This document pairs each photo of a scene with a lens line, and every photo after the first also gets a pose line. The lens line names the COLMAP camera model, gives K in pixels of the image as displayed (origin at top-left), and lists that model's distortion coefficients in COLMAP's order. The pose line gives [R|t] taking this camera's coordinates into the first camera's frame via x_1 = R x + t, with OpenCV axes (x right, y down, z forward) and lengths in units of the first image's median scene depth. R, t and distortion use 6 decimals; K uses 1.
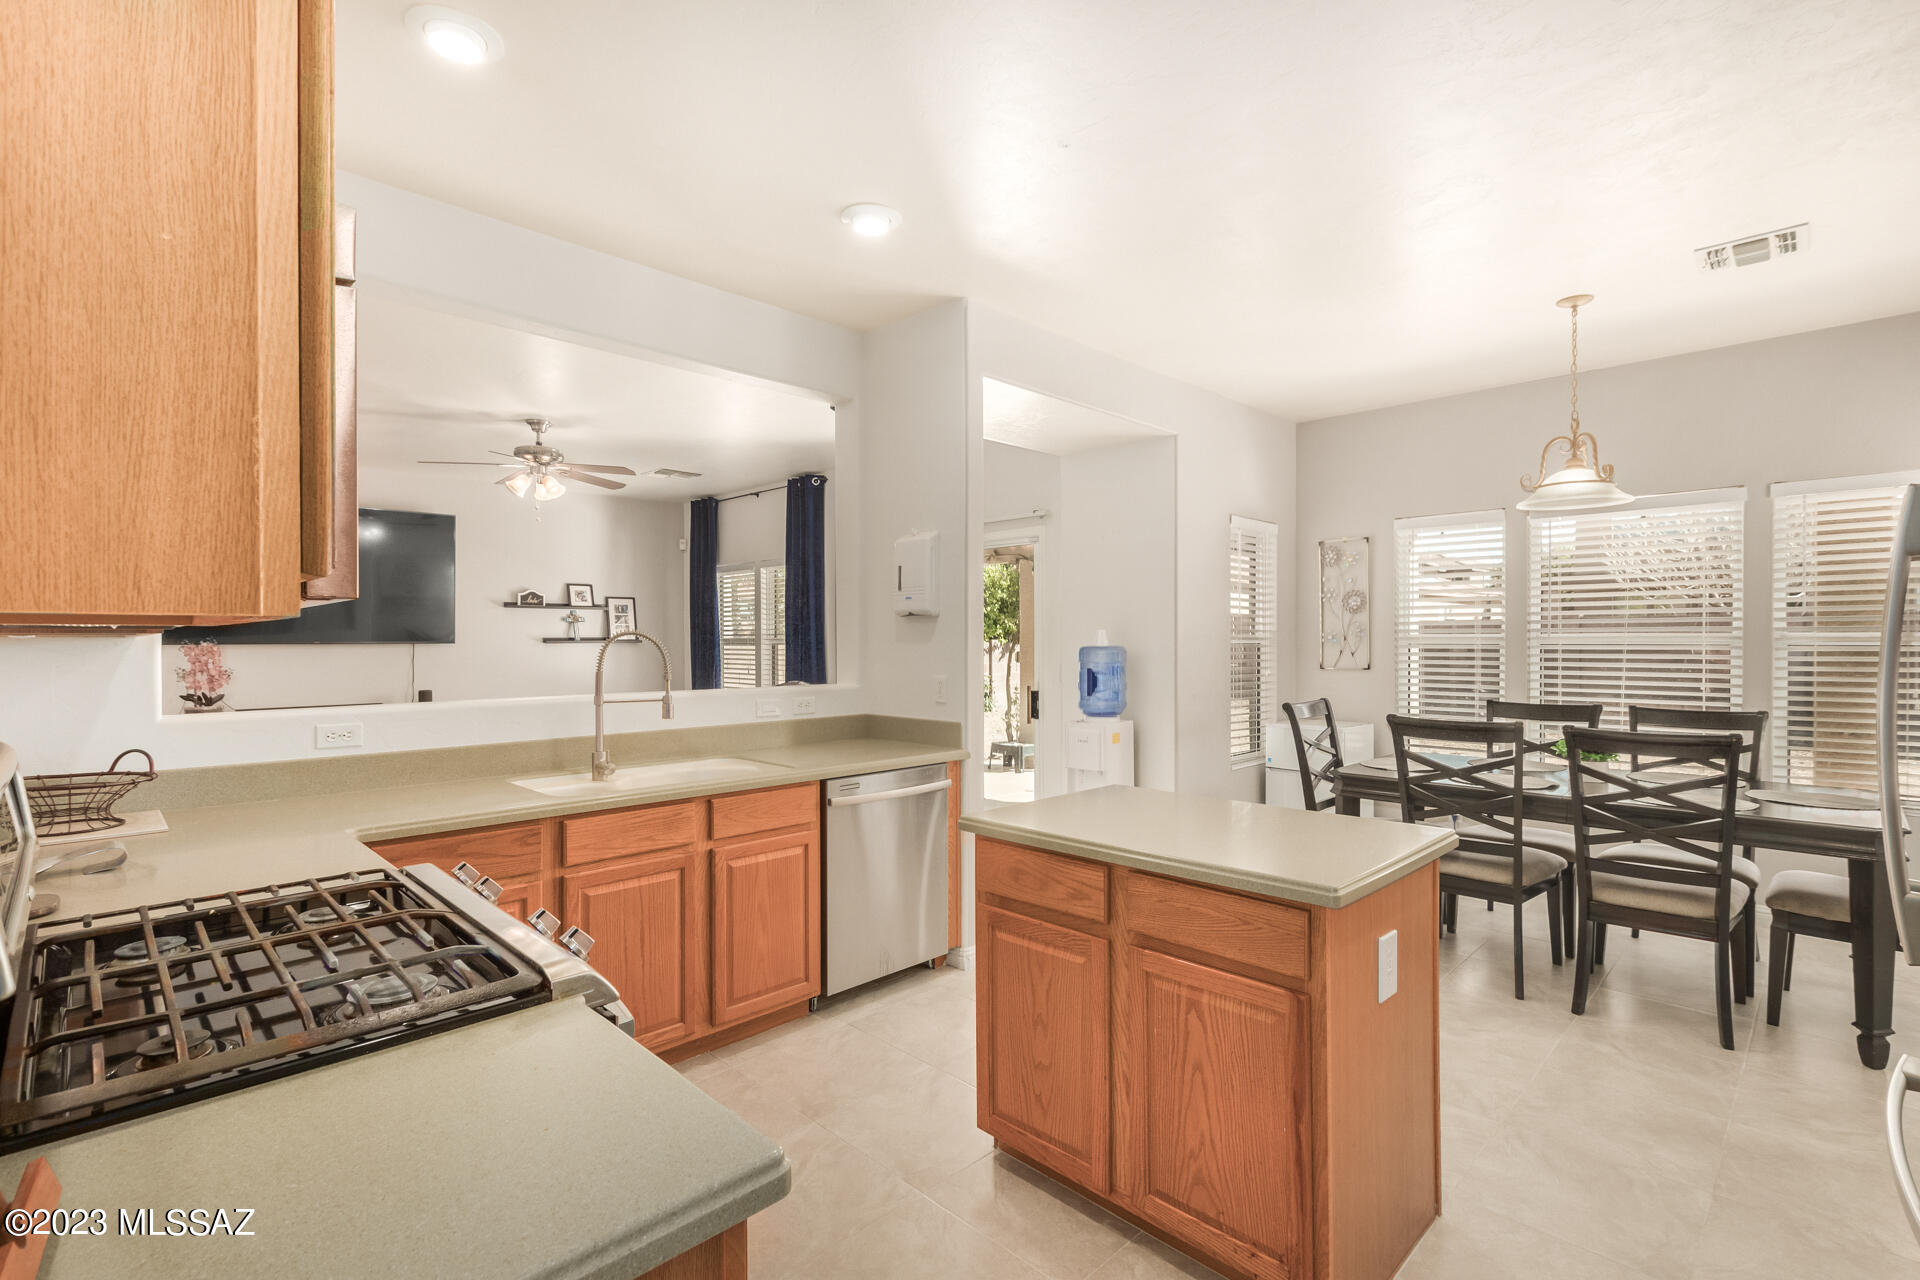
lens RADIAL K [[880.3, 0, 961.0], [0, 880.3, 644.3], [0, 0, 1]] dist [0.002527, 0.000221]
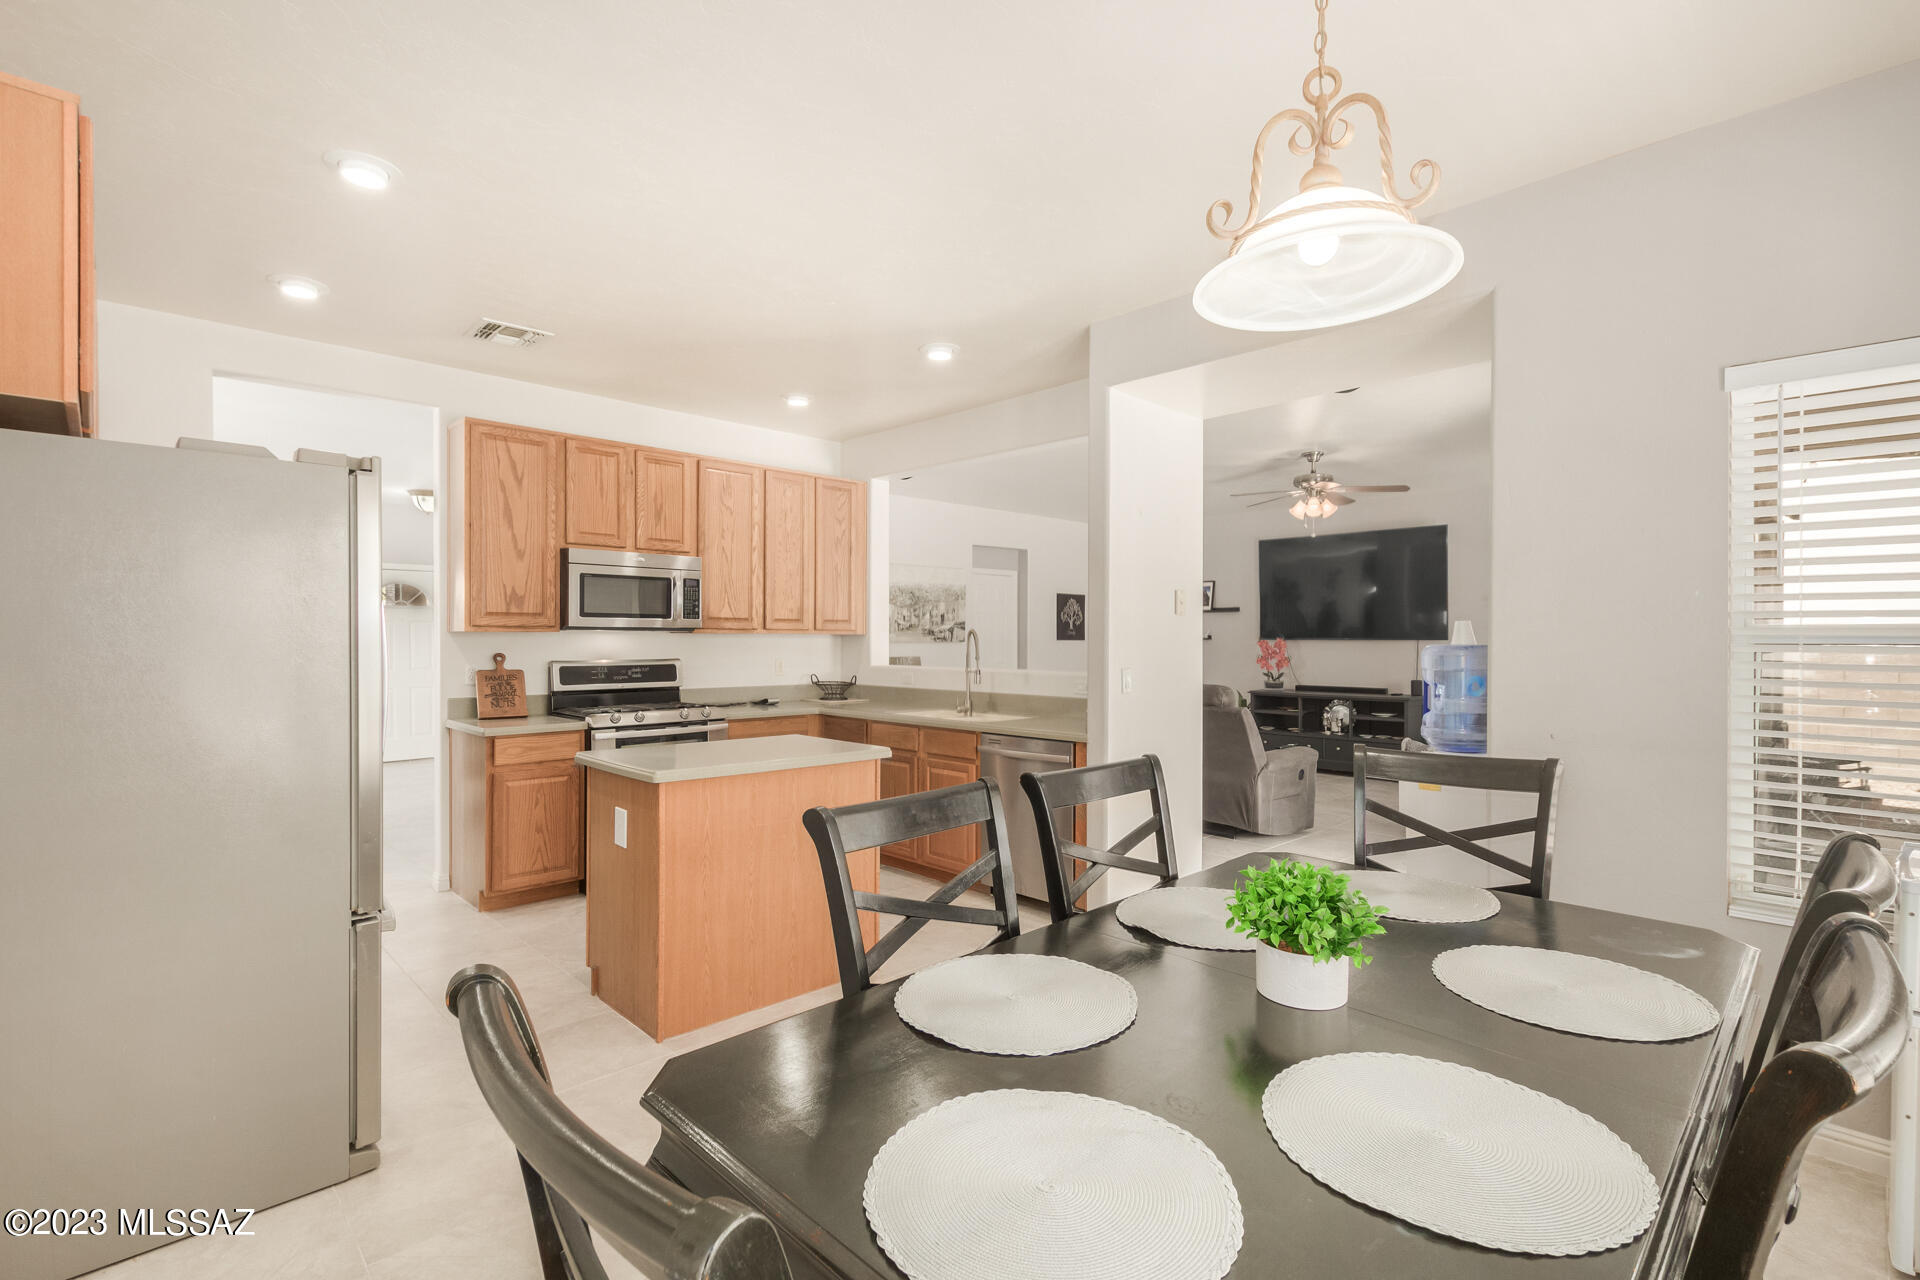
lens RADIAL K [[880.3, 0, 961.0], [0, 880.3, 644.3], [0, 0, 1]] dist [0.002527, 0.000221]
pose [[-0.003843, 0.012599, -0.999913, 0.490370], [-0.008702, 0.999882, 0.012632, -0.004224], [0.999955, 0.008750, -0.003733, 0.366531]]
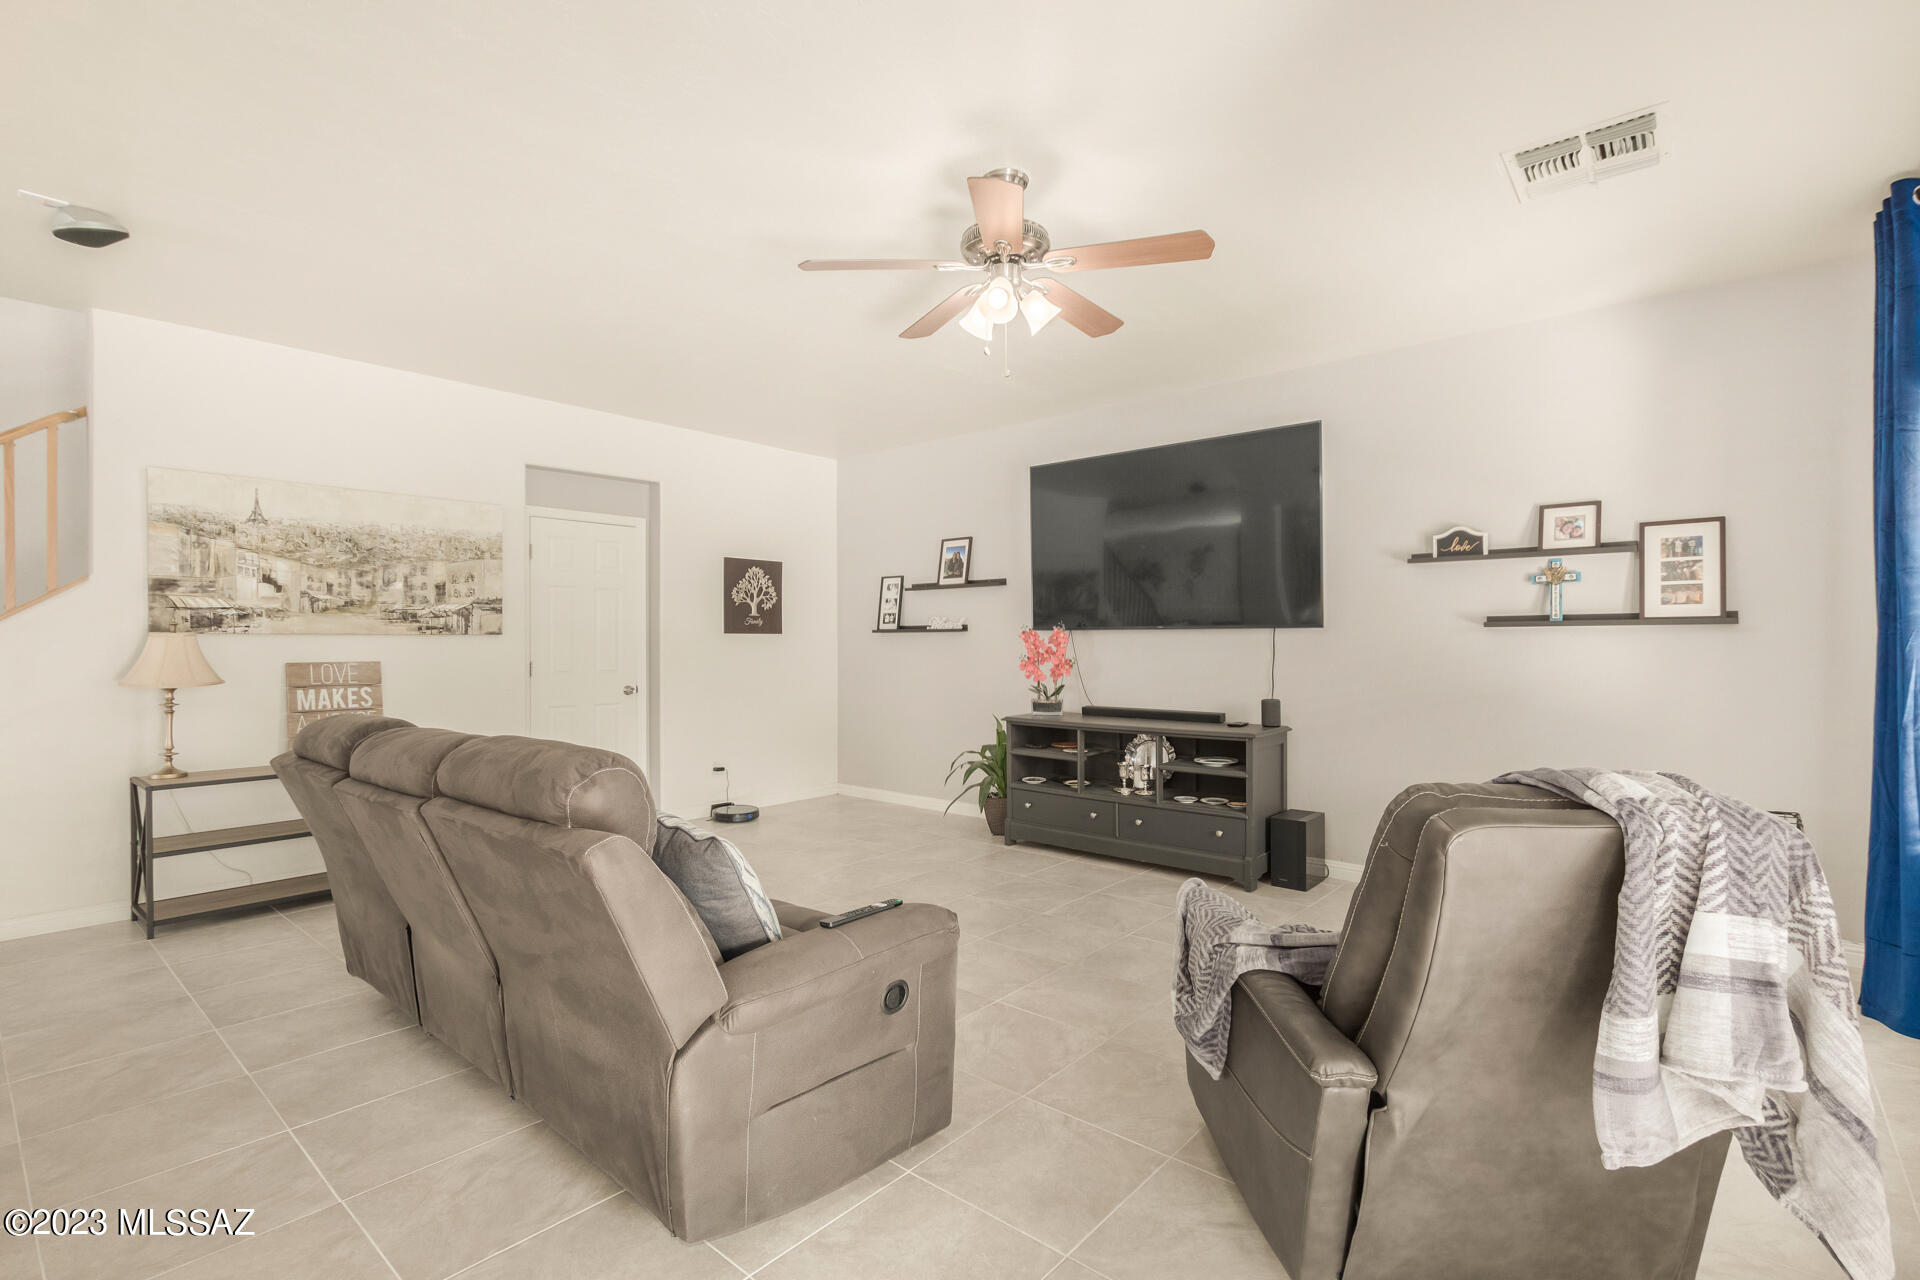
lens RADIAL K [[880.3, 0, 961.0], [0, 880.3, 644.3], [0, 0, 1]] dist [0.002527, 0.000221]
pose [[0.082836, 0.007734, -0.996533, 0.020563], [-0.005824, 0.999957, 0.007277, 0.007233], [0.996546, 0.005201, 0.082878, 0.642649]]
